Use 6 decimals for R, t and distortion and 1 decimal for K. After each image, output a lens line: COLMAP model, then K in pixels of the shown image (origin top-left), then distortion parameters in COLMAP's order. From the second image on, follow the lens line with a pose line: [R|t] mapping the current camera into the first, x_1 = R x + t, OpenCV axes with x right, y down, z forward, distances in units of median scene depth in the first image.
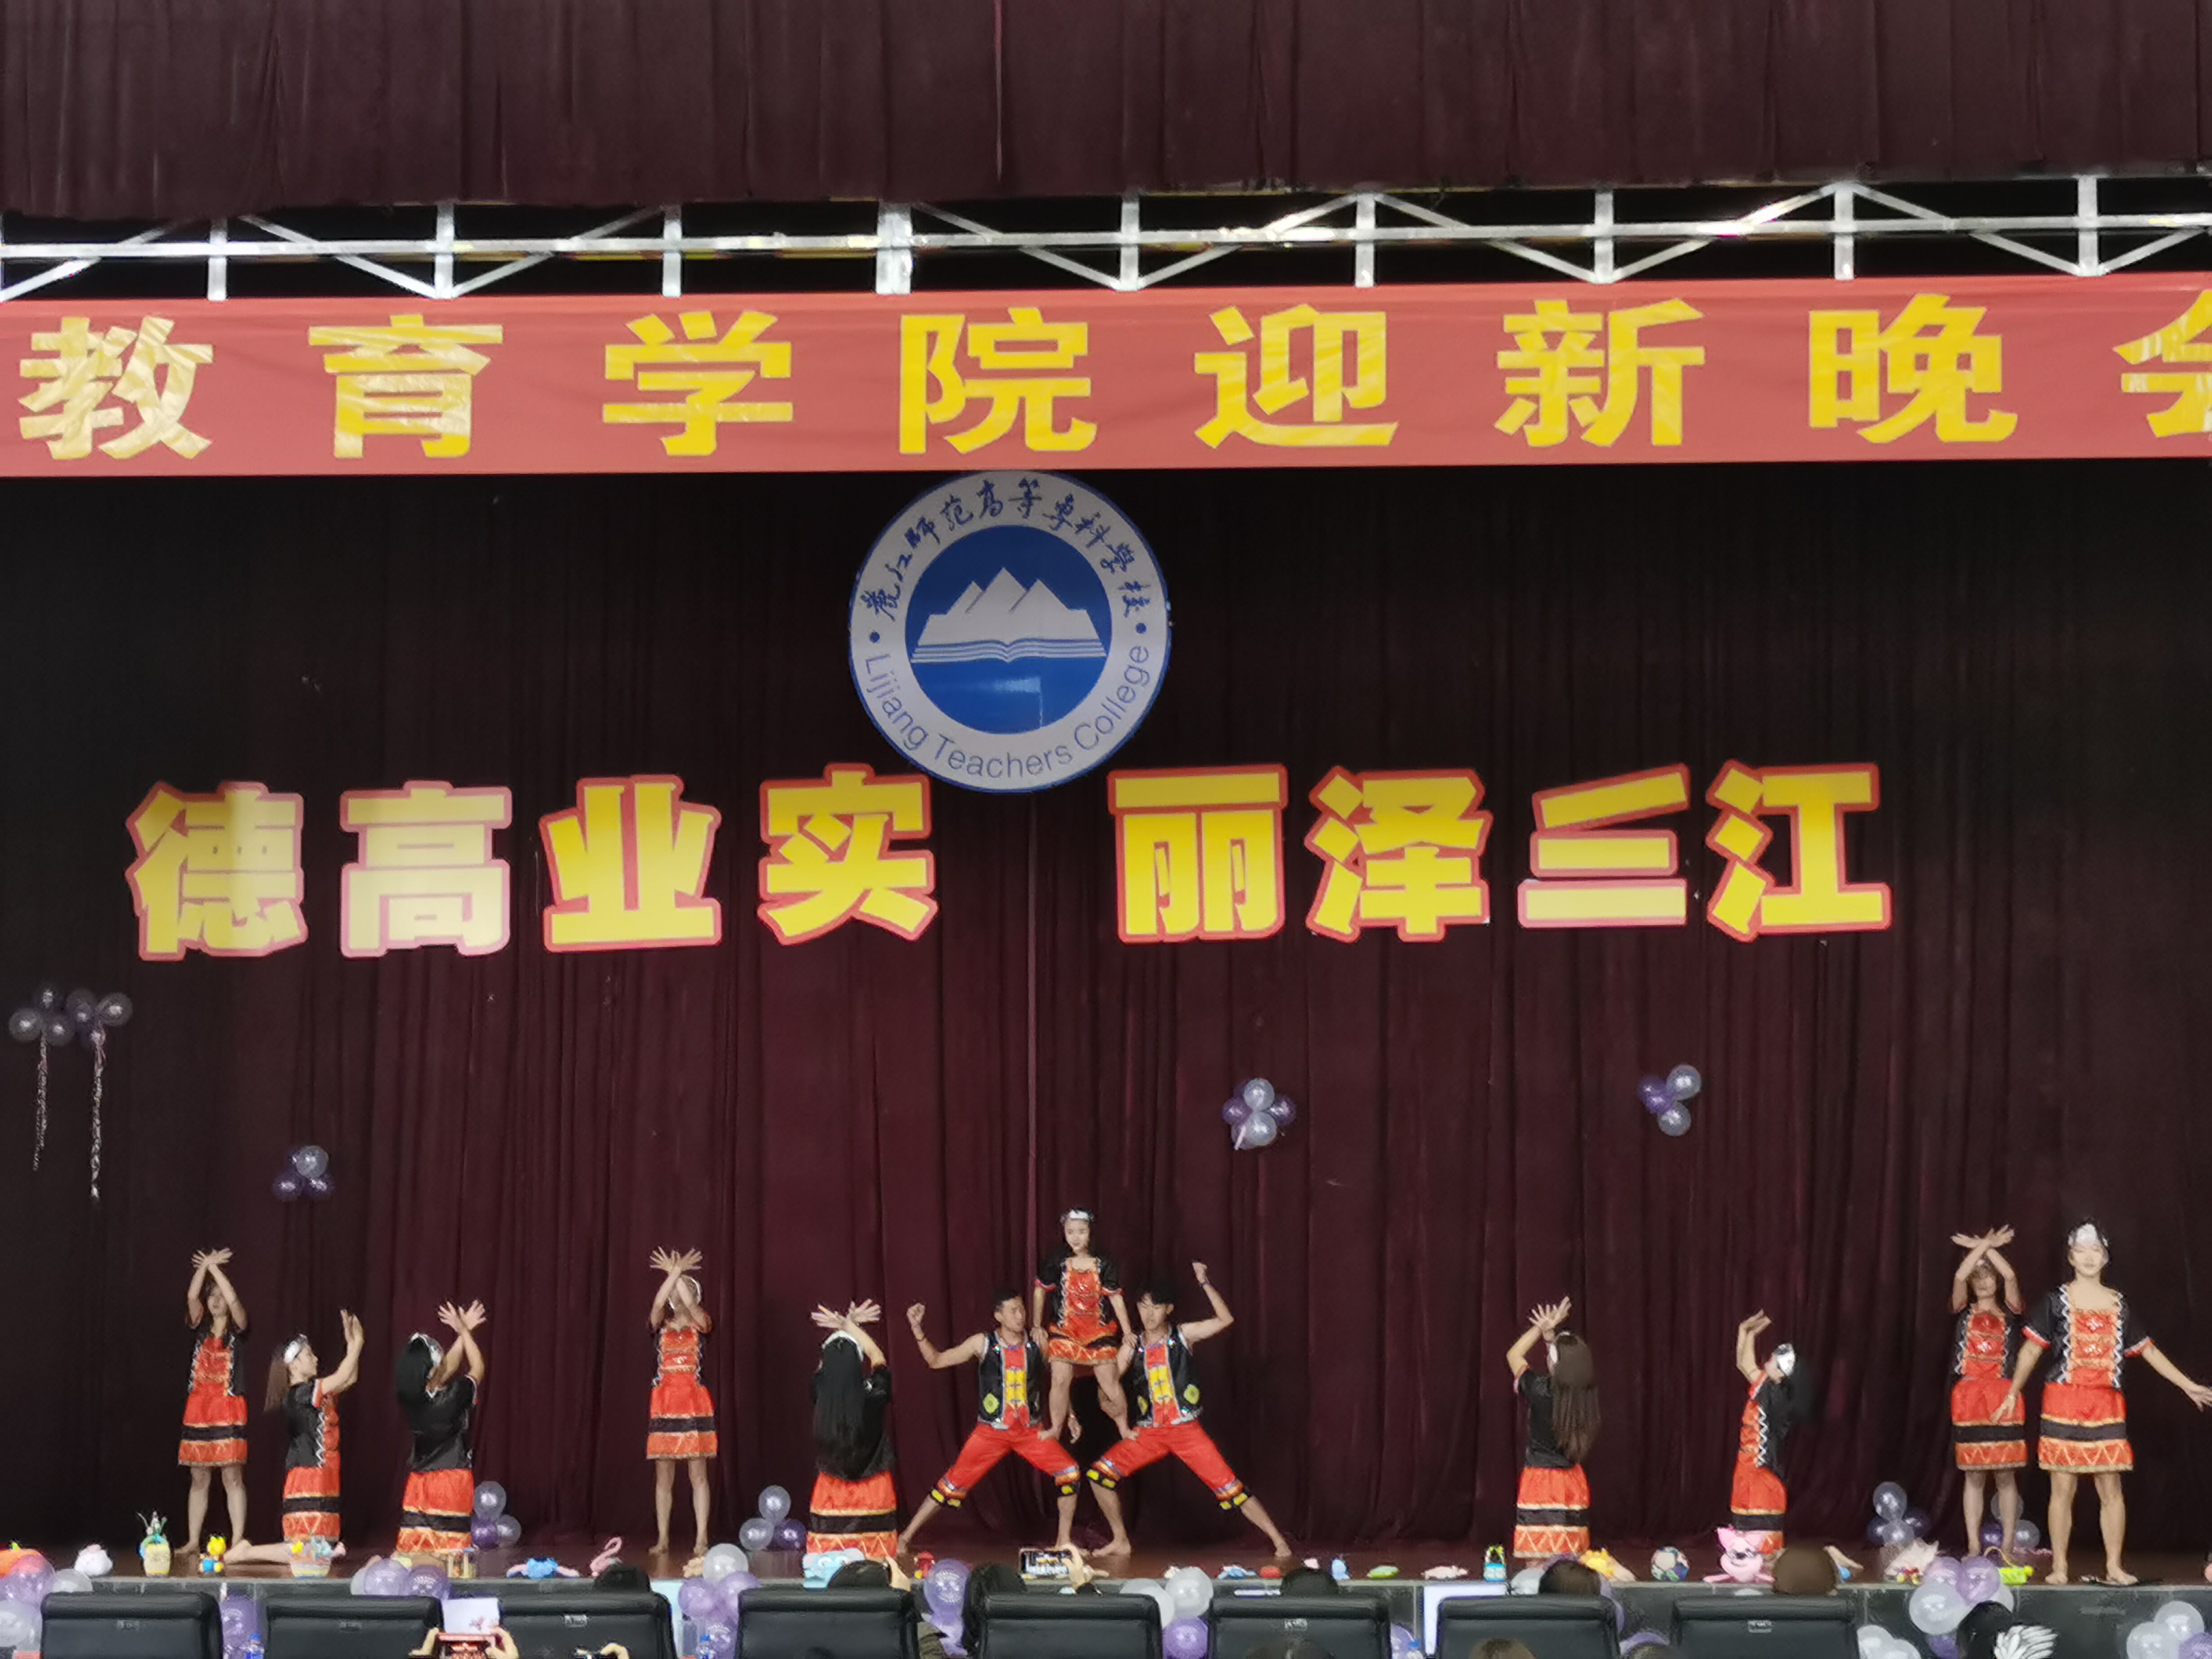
lens RADIAL K [[5168.3, 0, 1105.4], [0, 5168.3, 828.8], [0, 0, 1]] dist [-0.034066, 0.000000]
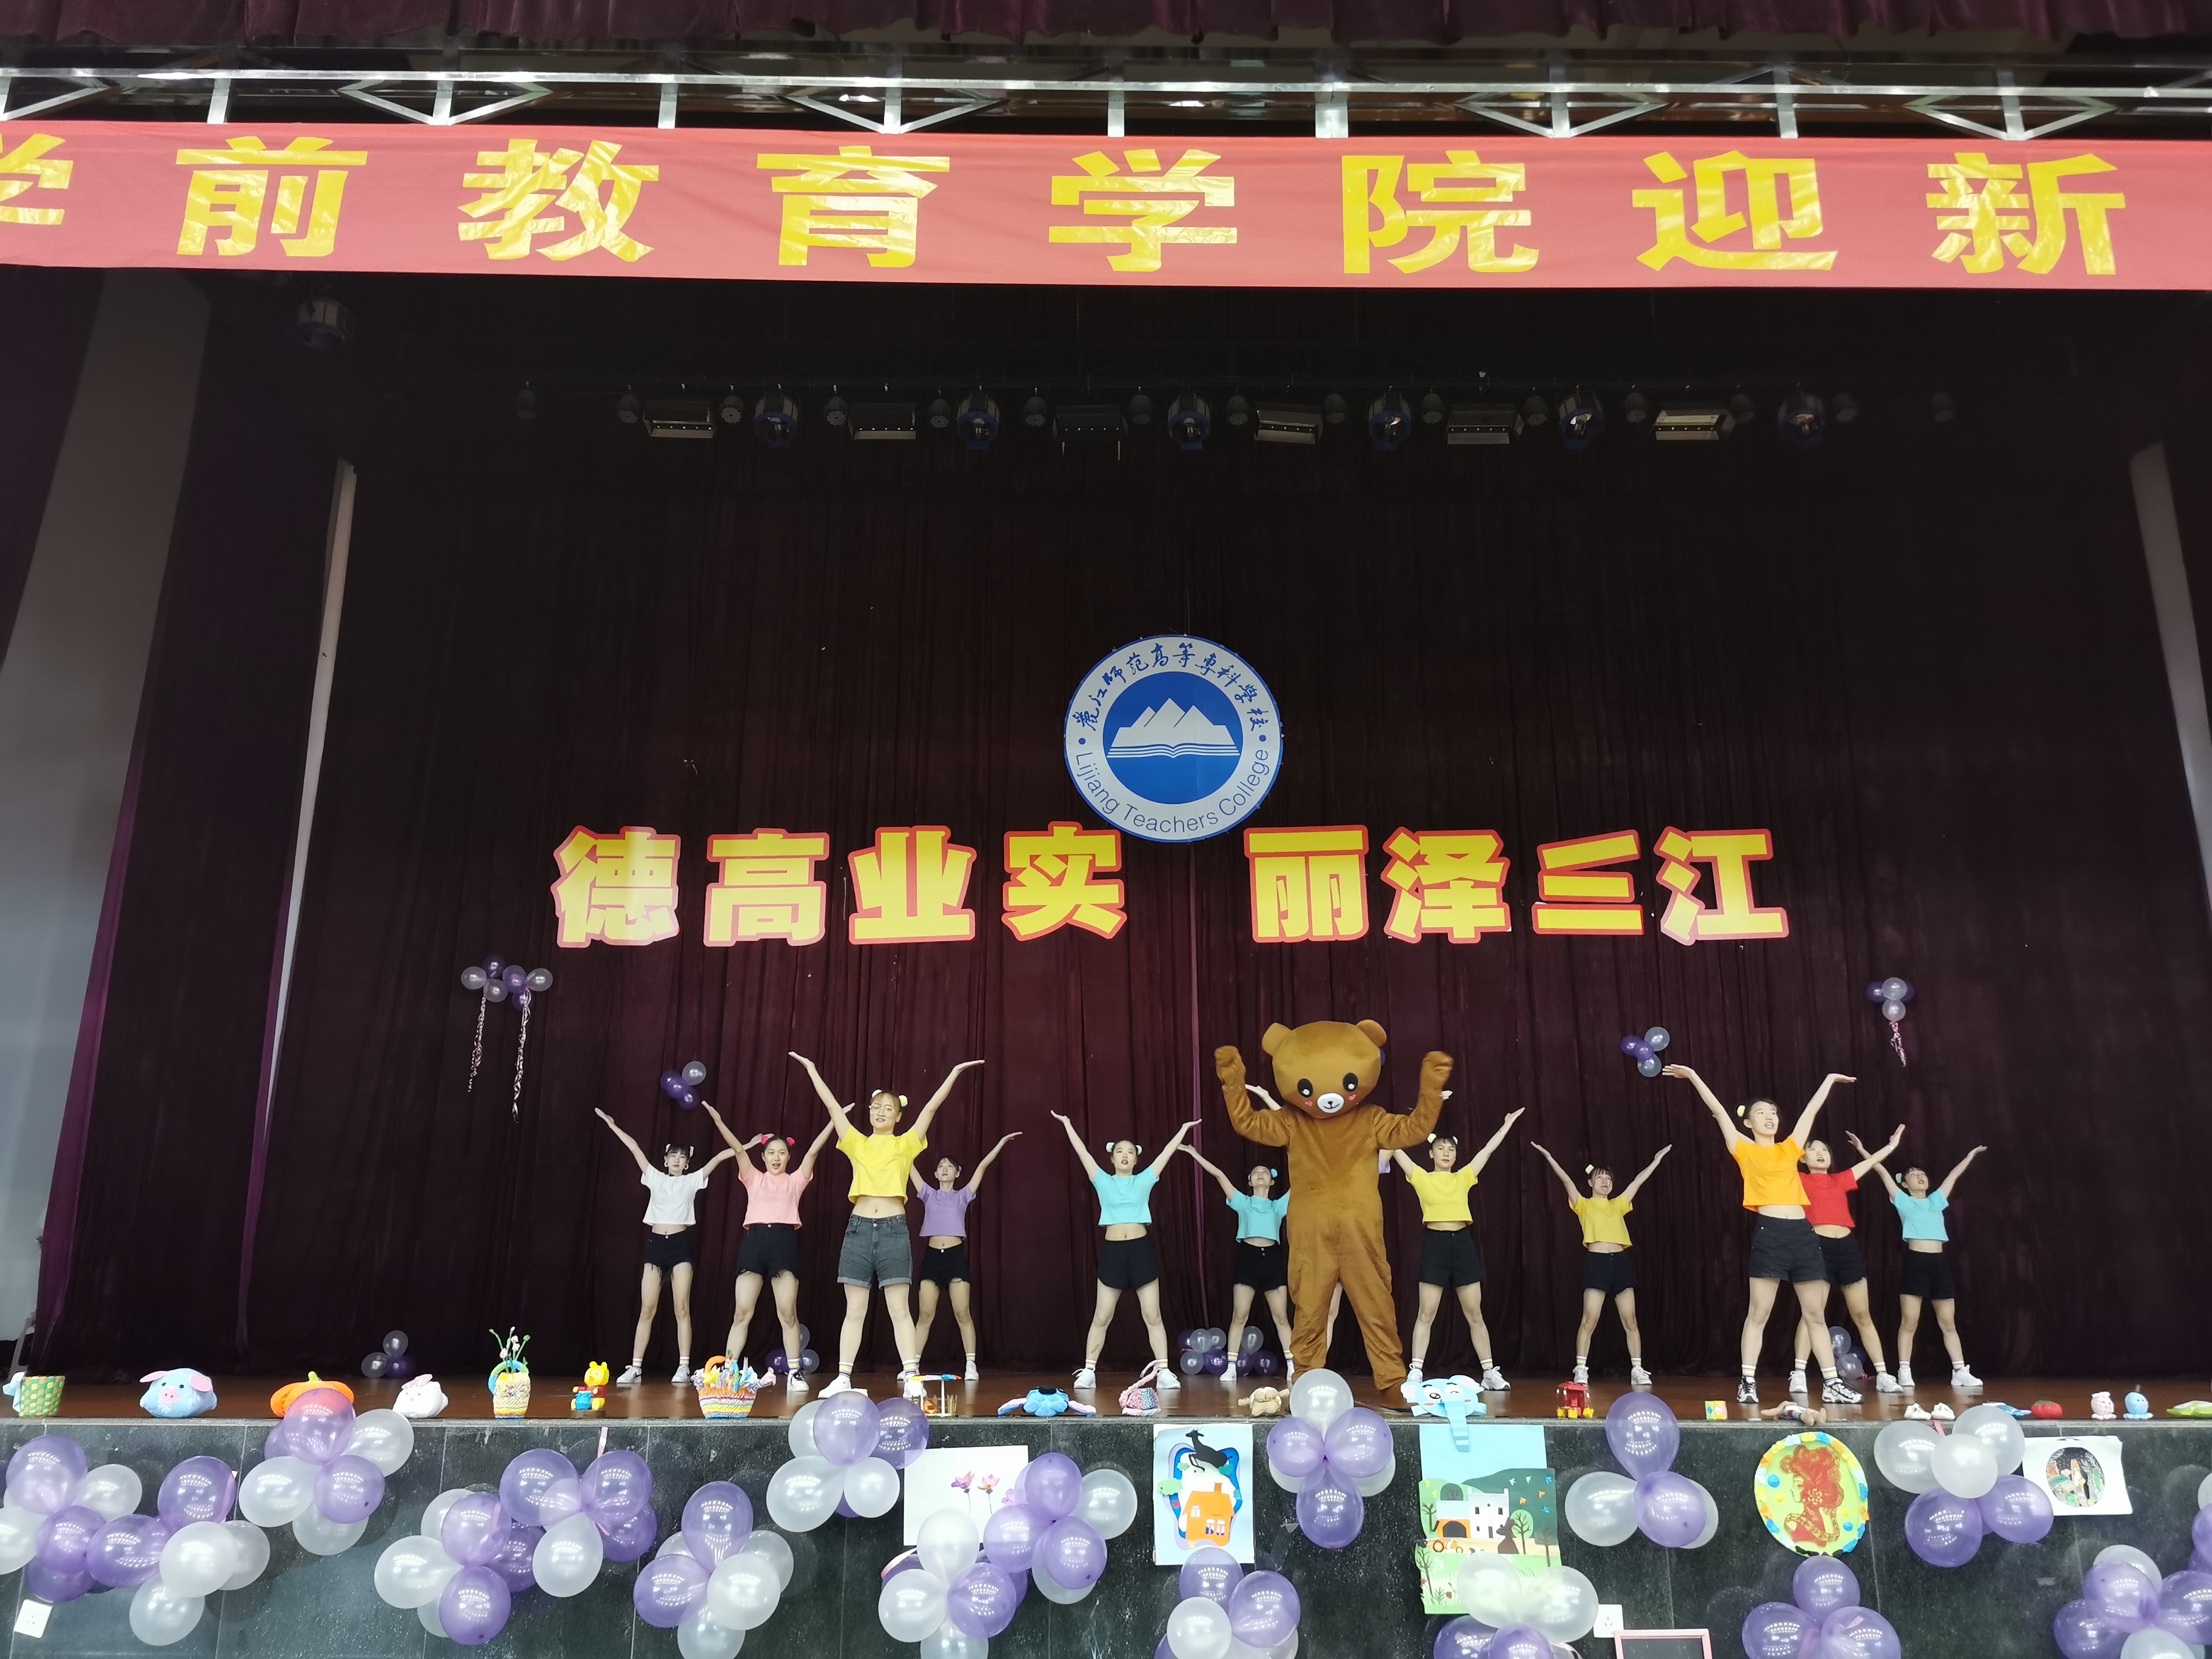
lens RADIAL K [[1738.9, 0, 1130.2], [0, 1738.9, 863.9], [0, 0, 1]] dist [0.015050, 0.017342]
pose [[0.992137, 0.034303, 0.120366, -0.094057], [-0.016417, 0.989067, -0.146551, 0.074430], [-0.124077, 0.143423, 0.981853, 0.535418]]
